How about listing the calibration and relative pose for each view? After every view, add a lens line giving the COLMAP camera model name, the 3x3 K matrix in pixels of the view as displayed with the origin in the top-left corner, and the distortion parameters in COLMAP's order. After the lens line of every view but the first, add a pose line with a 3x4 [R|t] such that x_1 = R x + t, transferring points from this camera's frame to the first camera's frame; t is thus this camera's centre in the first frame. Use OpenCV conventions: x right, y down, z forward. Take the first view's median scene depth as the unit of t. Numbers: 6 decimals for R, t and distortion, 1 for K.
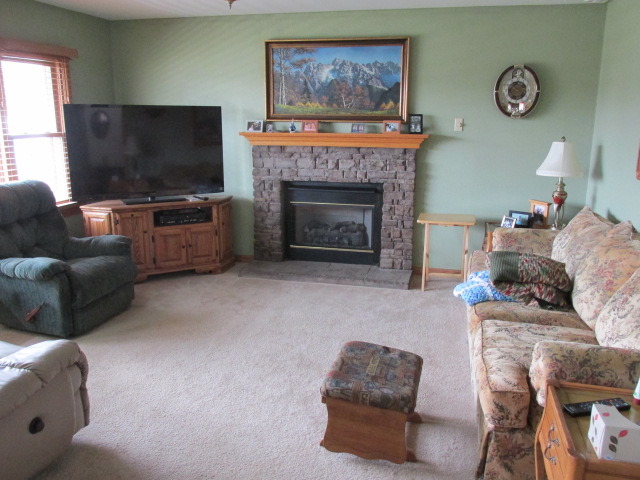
lens RADIAL K [[535.3, 0, 321.8], [0, 535.3, 240.2], [0, 0, 1]] dist [-0.043879, 0.028654]
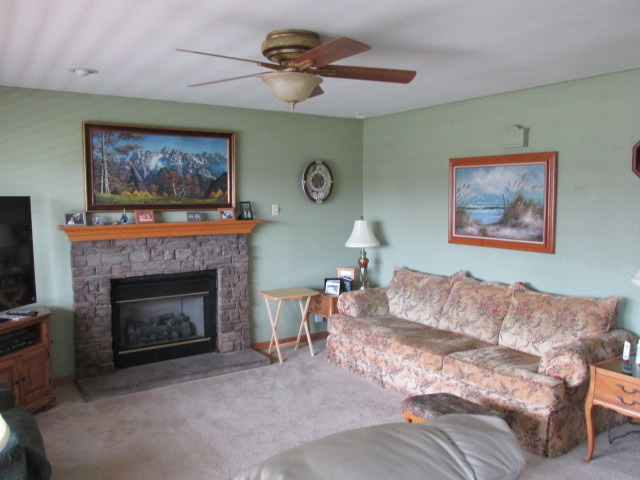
lens RADIAL K [[535.3, 0, 321.2], [0, 535.3, 238.0], [0, 0, 1]] dist [-0.043879, 0.028654]
pose [[0.672721, -0.068442, 0.736723, -0.504478], [0.176320, 0.981856, -0.069787, -0.059028], [-0.718580, 0.176846, 0.672583, 0.167732]]
